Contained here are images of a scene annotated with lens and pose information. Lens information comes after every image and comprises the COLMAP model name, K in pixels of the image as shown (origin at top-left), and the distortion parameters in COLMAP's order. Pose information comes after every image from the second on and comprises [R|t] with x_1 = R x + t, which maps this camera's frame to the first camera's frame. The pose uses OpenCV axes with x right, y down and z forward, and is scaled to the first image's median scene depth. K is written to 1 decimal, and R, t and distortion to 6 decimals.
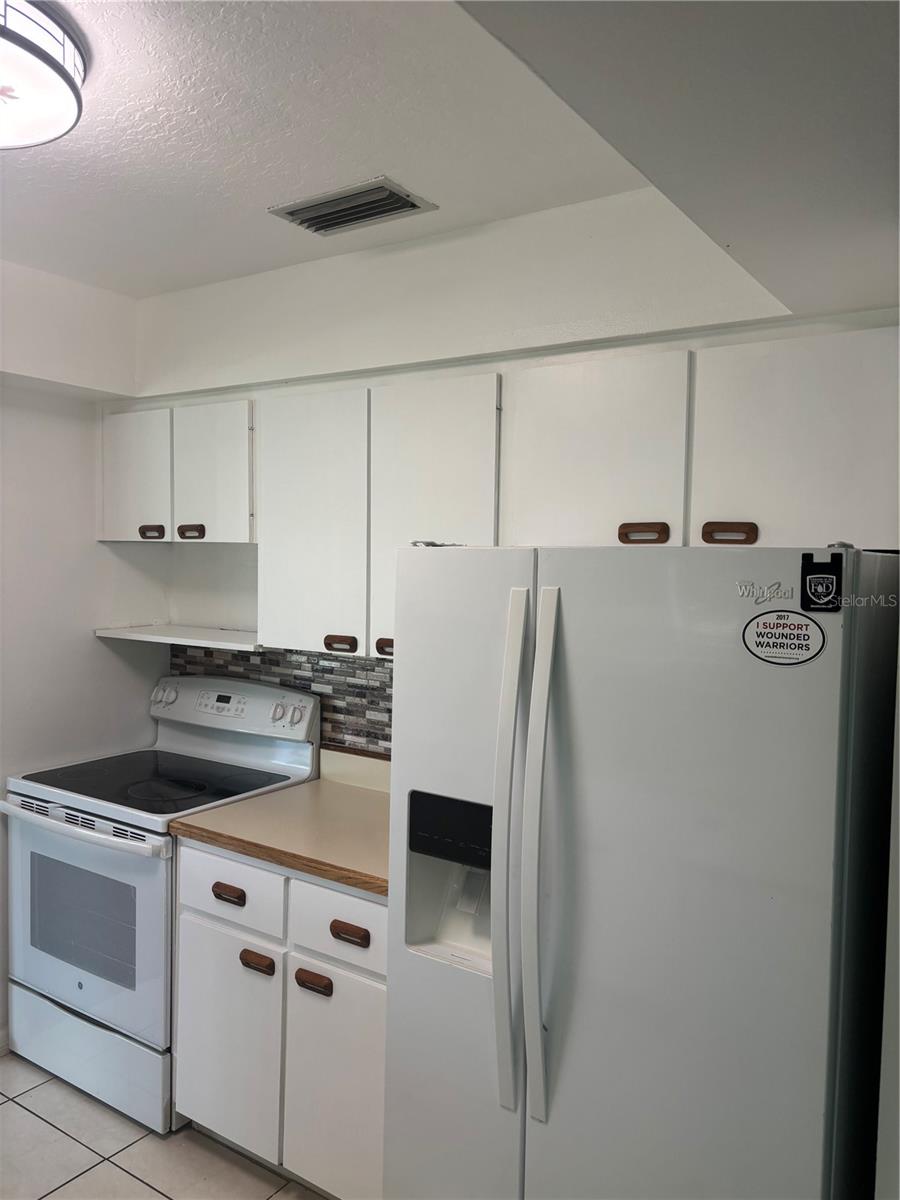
lens RADIAL K [[850.4, 0, 450.0], [0, 850.4, 600.0], [0, 0, 1]] dist [-0.008376, -0.000600]
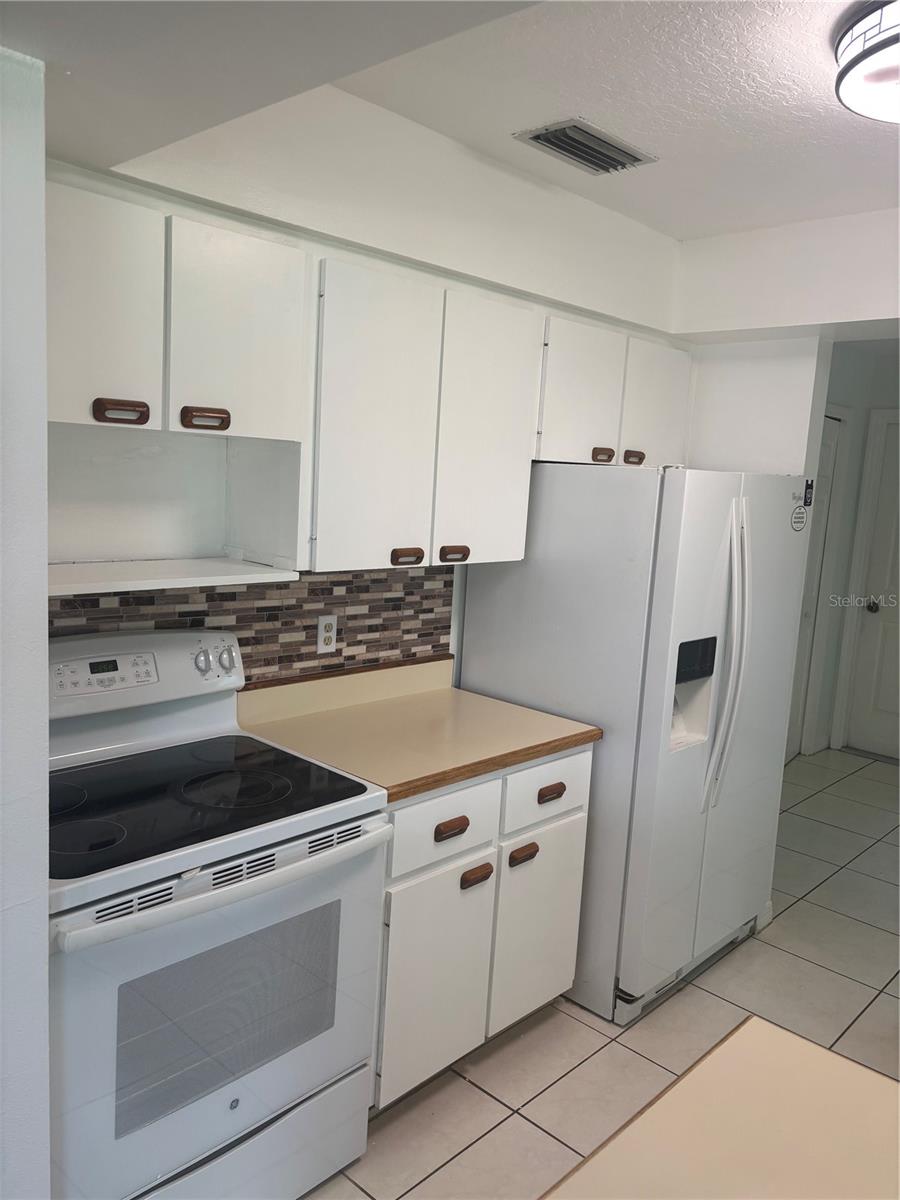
lens RADIAL K [[902.4, 0, 450.0], [0, 902.4, 600.0], [0, 0, 1]] dist [0.010416, -0.002267]
pose [[0.197447, -0.152867, 0.968321, -0.959442], [-0.011477, 0.987339, 0.158209, -0.053155], [-0.980246, -0.042352, 0.193193, 0.654066]]
